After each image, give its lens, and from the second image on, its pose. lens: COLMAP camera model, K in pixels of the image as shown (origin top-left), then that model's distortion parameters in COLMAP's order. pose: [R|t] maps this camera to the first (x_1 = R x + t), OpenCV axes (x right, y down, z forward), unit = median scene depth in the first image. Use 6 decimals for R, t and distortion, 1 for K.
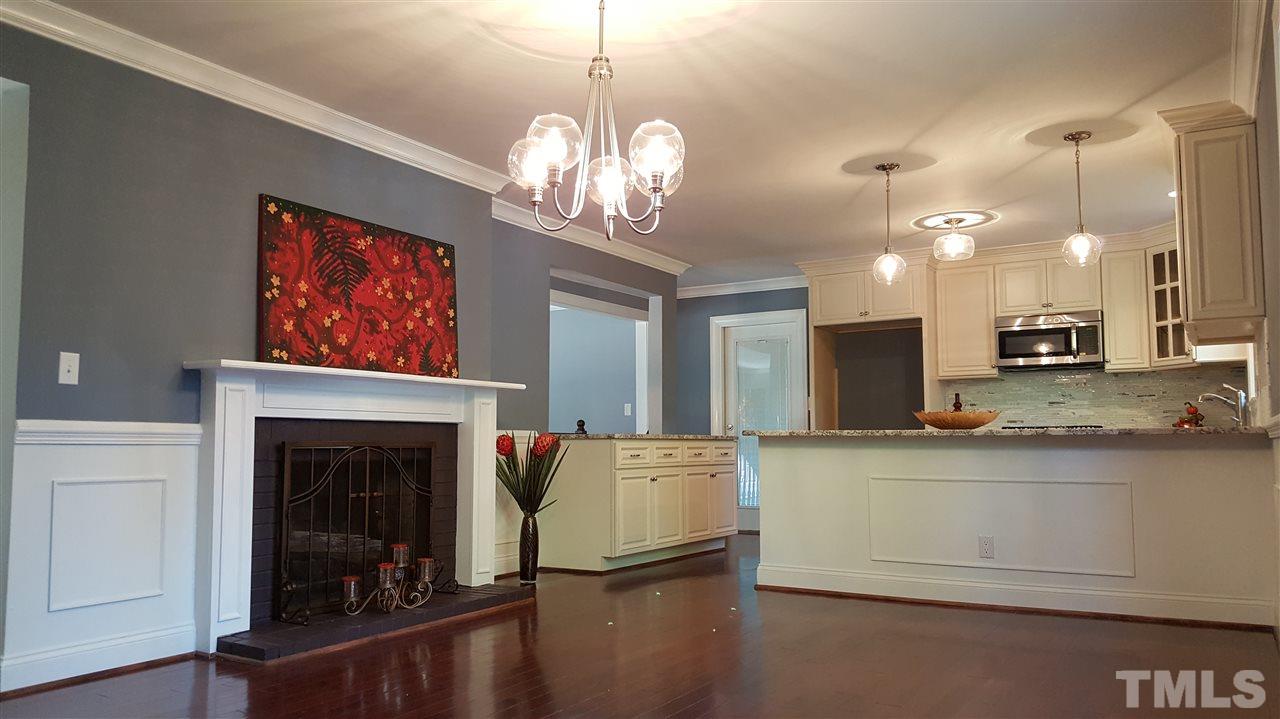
lens RADIAL K [[929.8, 0, 640.0], [0, 929.8, 359.5], [0, 0, 1]] dist [-0.003525, -0.001864]
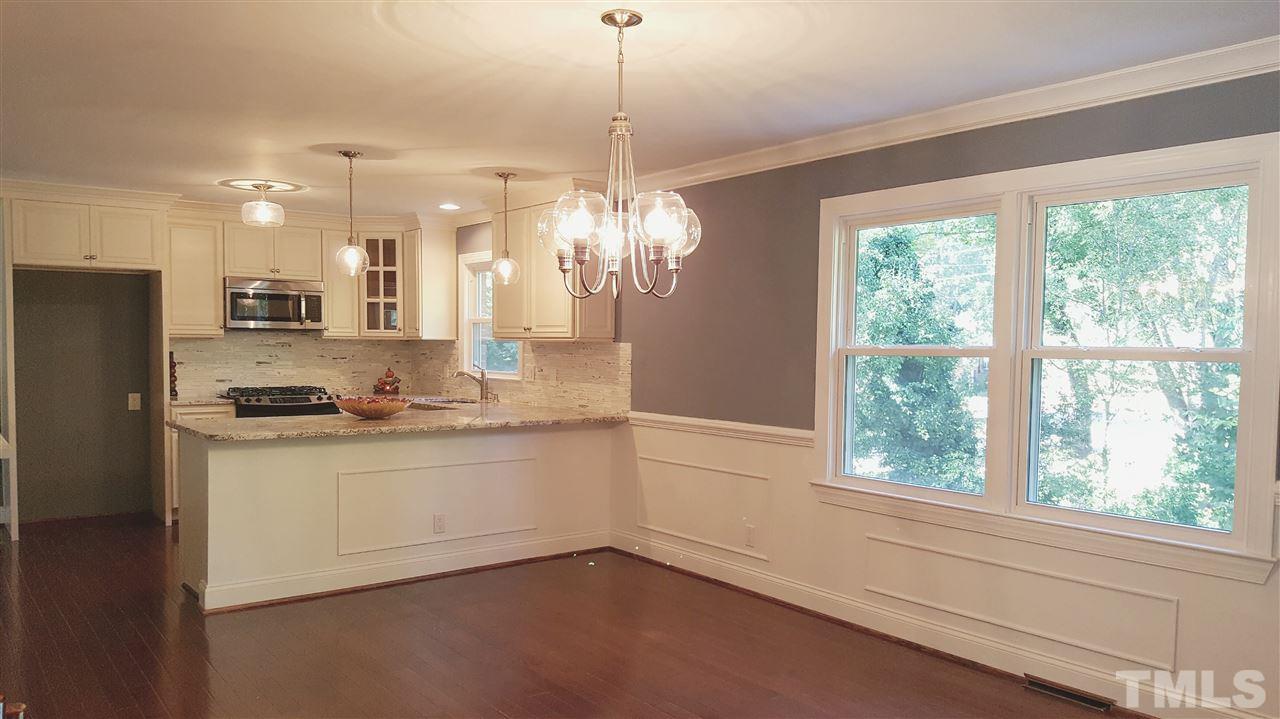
lens RADIAL K [[929.8, 0, 640.0], [0, 929.8, 359.5], [0, 0, 1]] dist [-0.003525, -0.001864]
pose [[0.353106, -0.008619, 0.935544, -0.403424], [-0.099970, 0.993885, 0.046889, -0.051282], [-0.930227, -0.110083, 0.350085, 0.258656]]
